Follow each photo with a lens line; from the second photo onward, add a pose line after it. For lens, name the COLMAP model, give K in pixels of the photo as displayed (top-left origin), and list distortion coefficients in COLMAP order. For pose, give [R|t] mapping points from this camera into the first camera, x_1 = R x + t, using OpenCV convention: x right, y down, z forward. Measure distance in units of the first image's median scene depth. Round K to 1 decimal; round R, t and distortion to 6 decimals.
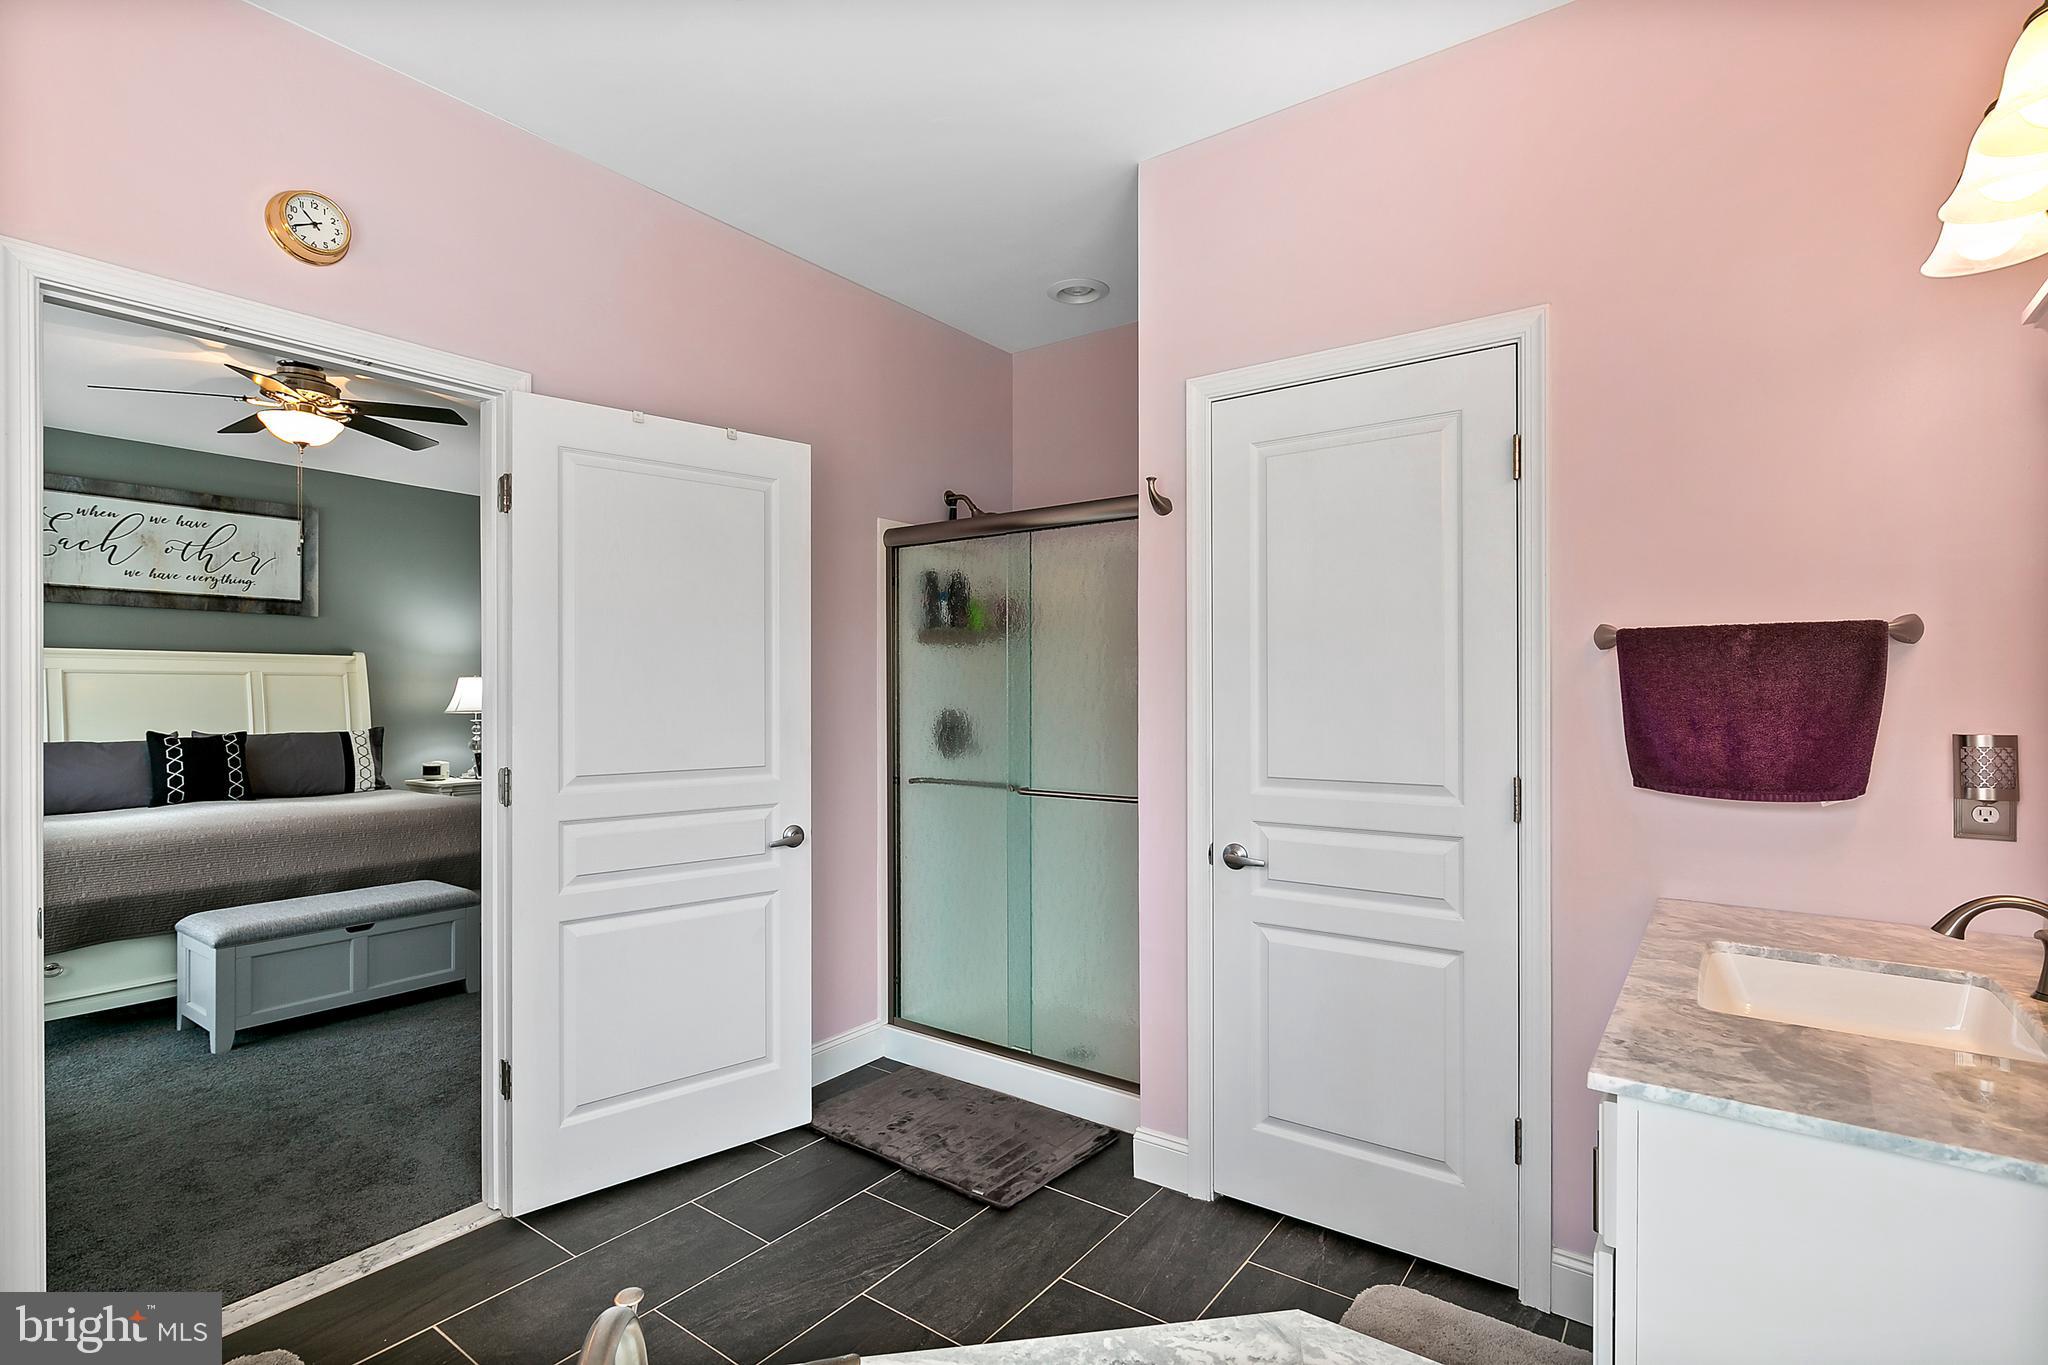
lens RADIAL K [[971.3, 0, 1030.6], [0, 971.3, 684.8], [0, 0, 1]] dist [0.000825, -0.000042]
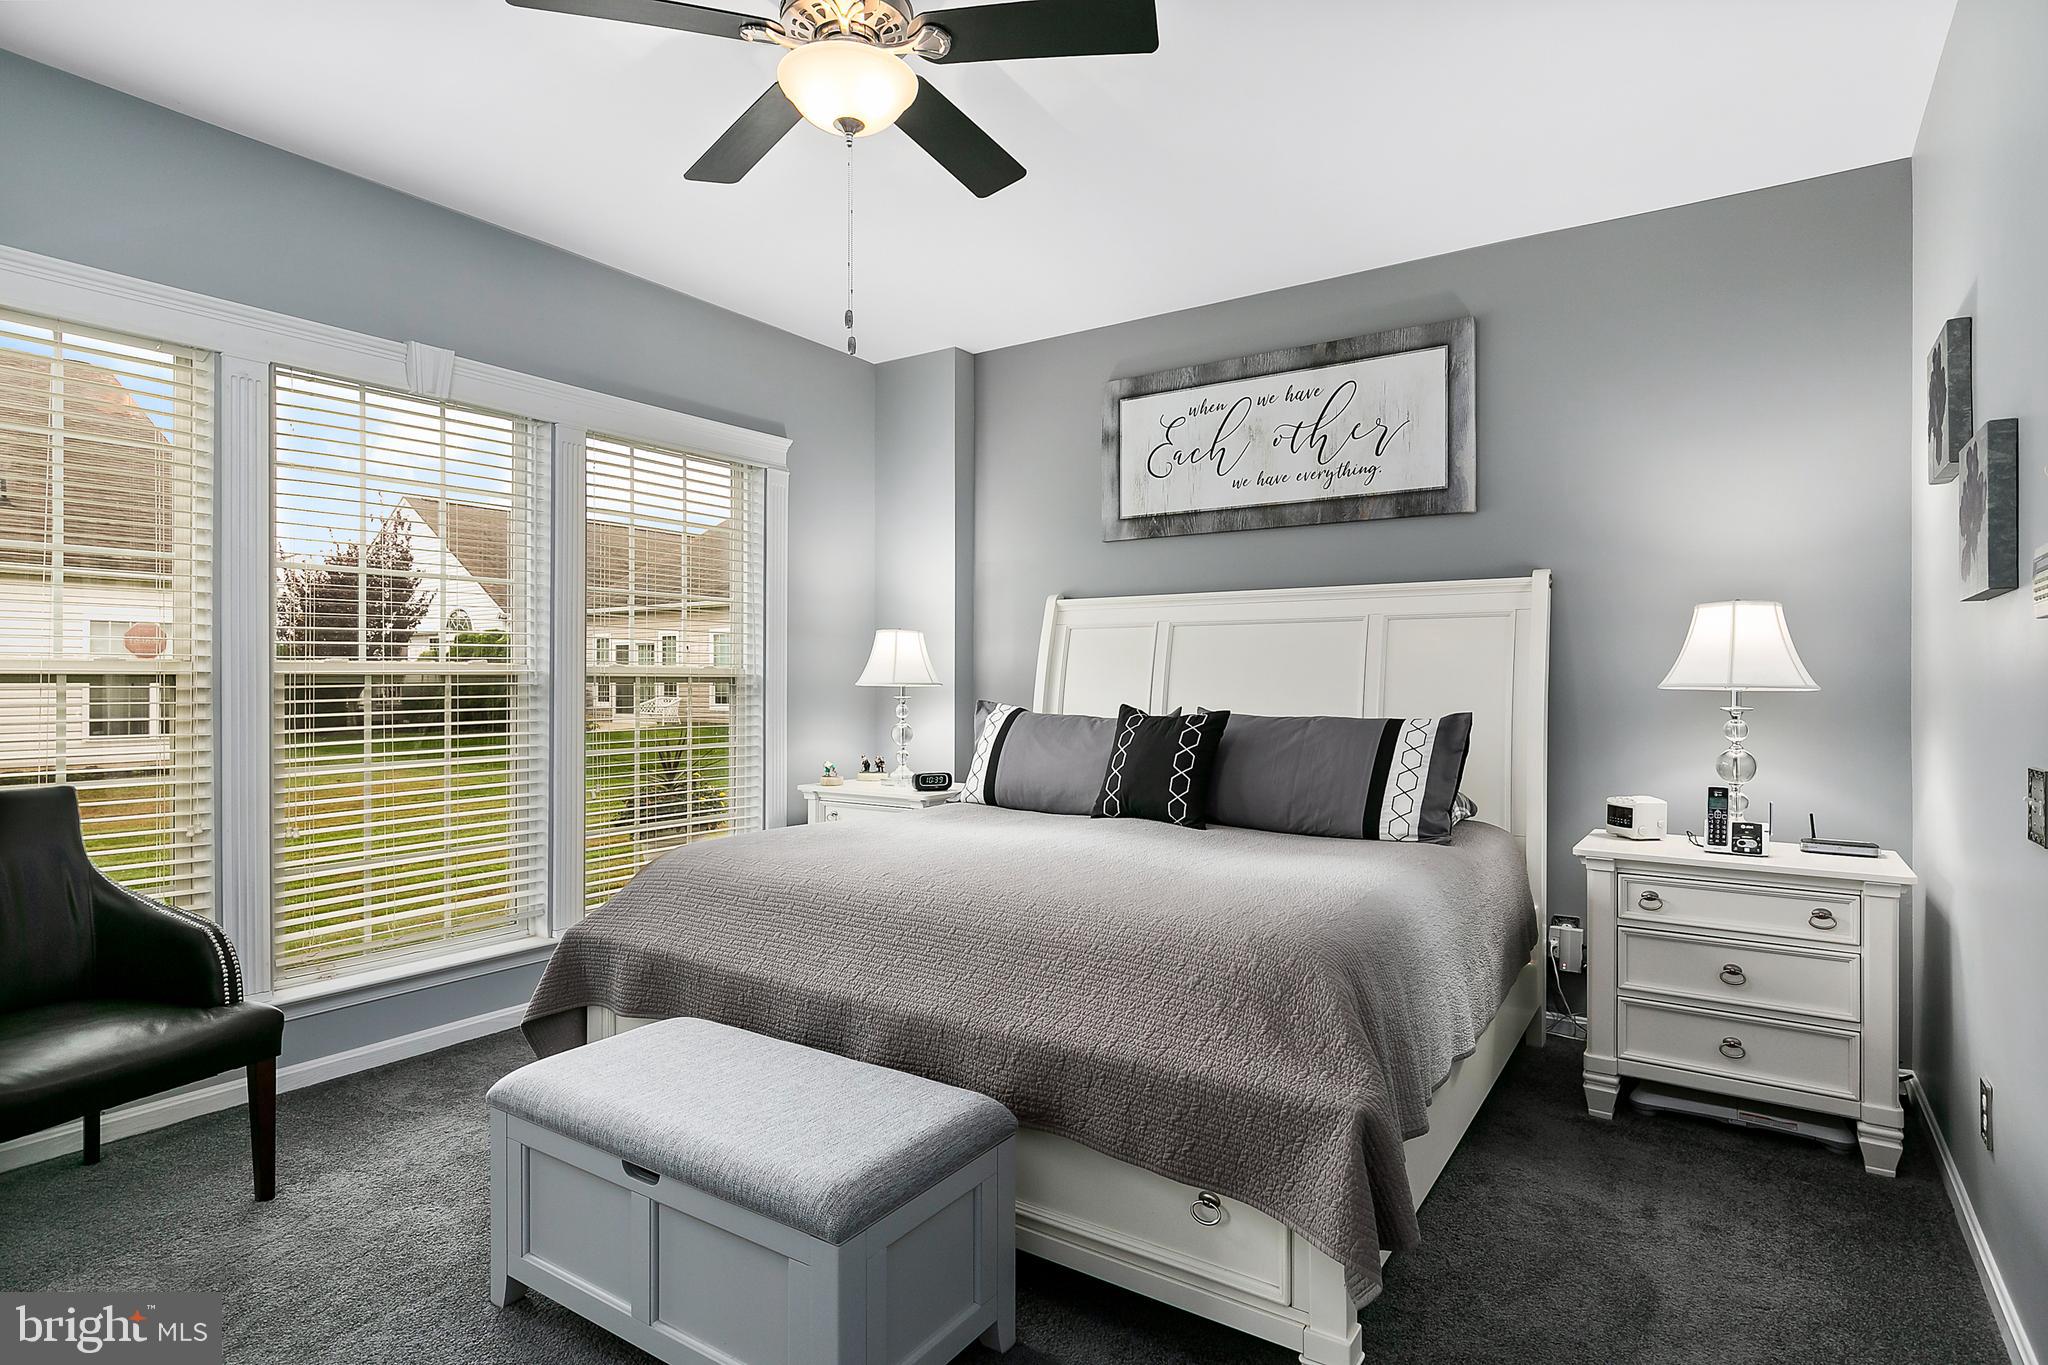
lens RADIAL K [[1064.7, 0, 1030.3], [0, 1064.7, 684.1], [0, 0, 1]] dist [0.000519, -0.001388]
pose [[0.046668, 0.005447, -0.998896, -0.150136], [0.006577, 0.999962, 0.005760, 0.024911], [0.998889, -0.006839, 0.046631, 0.779637]]
